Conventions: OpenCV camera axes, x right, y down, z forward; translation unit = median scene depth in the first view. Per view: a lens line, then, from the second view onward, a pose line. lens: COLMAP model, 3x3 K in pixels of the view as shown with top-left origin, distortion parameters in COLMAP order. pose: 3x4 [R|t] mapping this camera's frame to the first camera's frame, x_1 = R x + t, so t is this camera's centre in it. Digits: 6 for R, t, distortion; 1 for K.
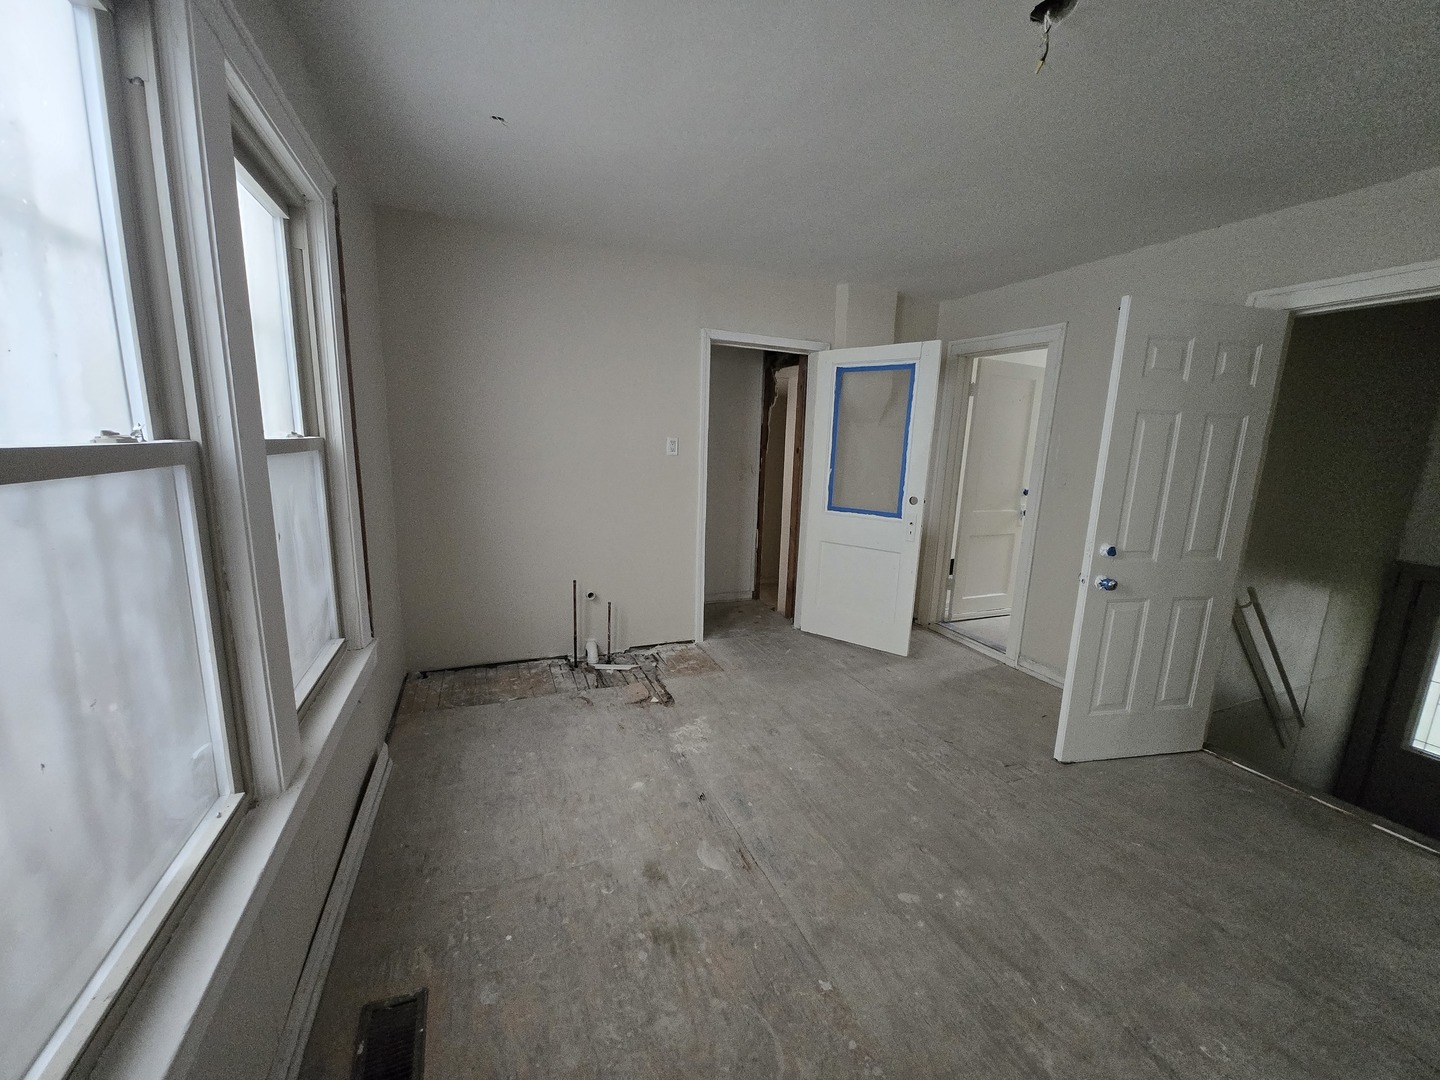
lens RADIAL K [[559.7, 0, 720.0], [0, 559.7, 540.0], [0, 0, 1]] dist [-0.000555, -0.000066]
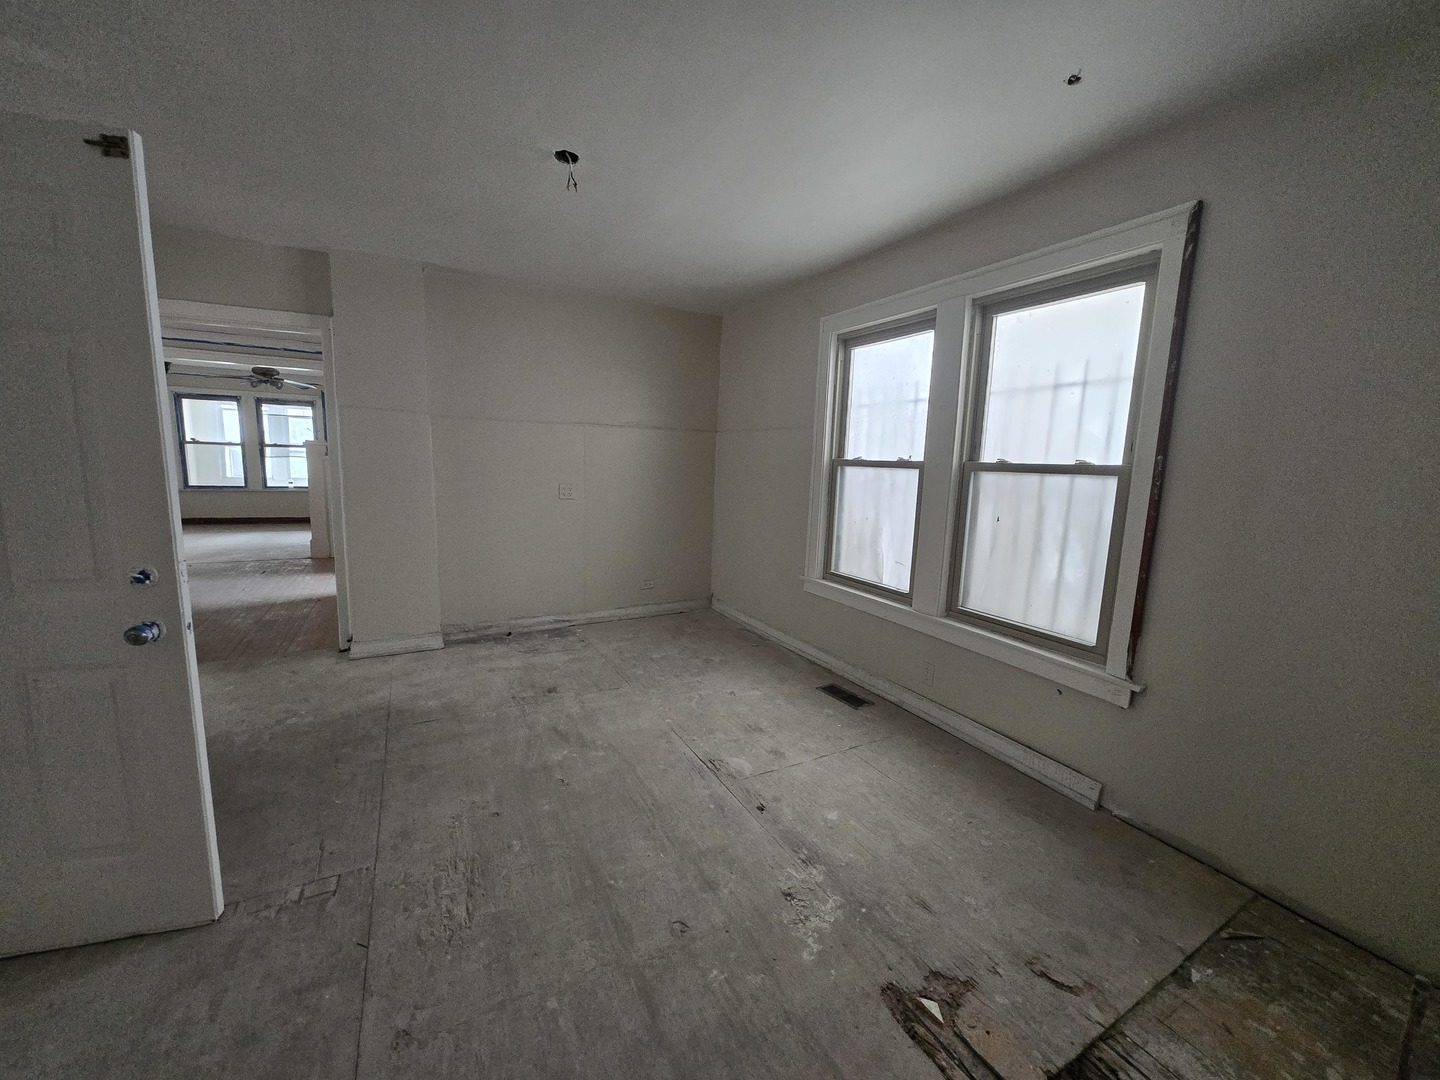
lens RADIAL K [[559.7, 0, 720.0], [0, 559.7, 540.0], [0, 0, 1]] dist [-0.000555, -0.000066]
pose [[-0.992593, -0.052160, -0.109723, 0.167306], [-0.083694, 0.948232, 0.306352, -0.270817], [0.088064, 0.313266, -0.945574, 1.732980]]
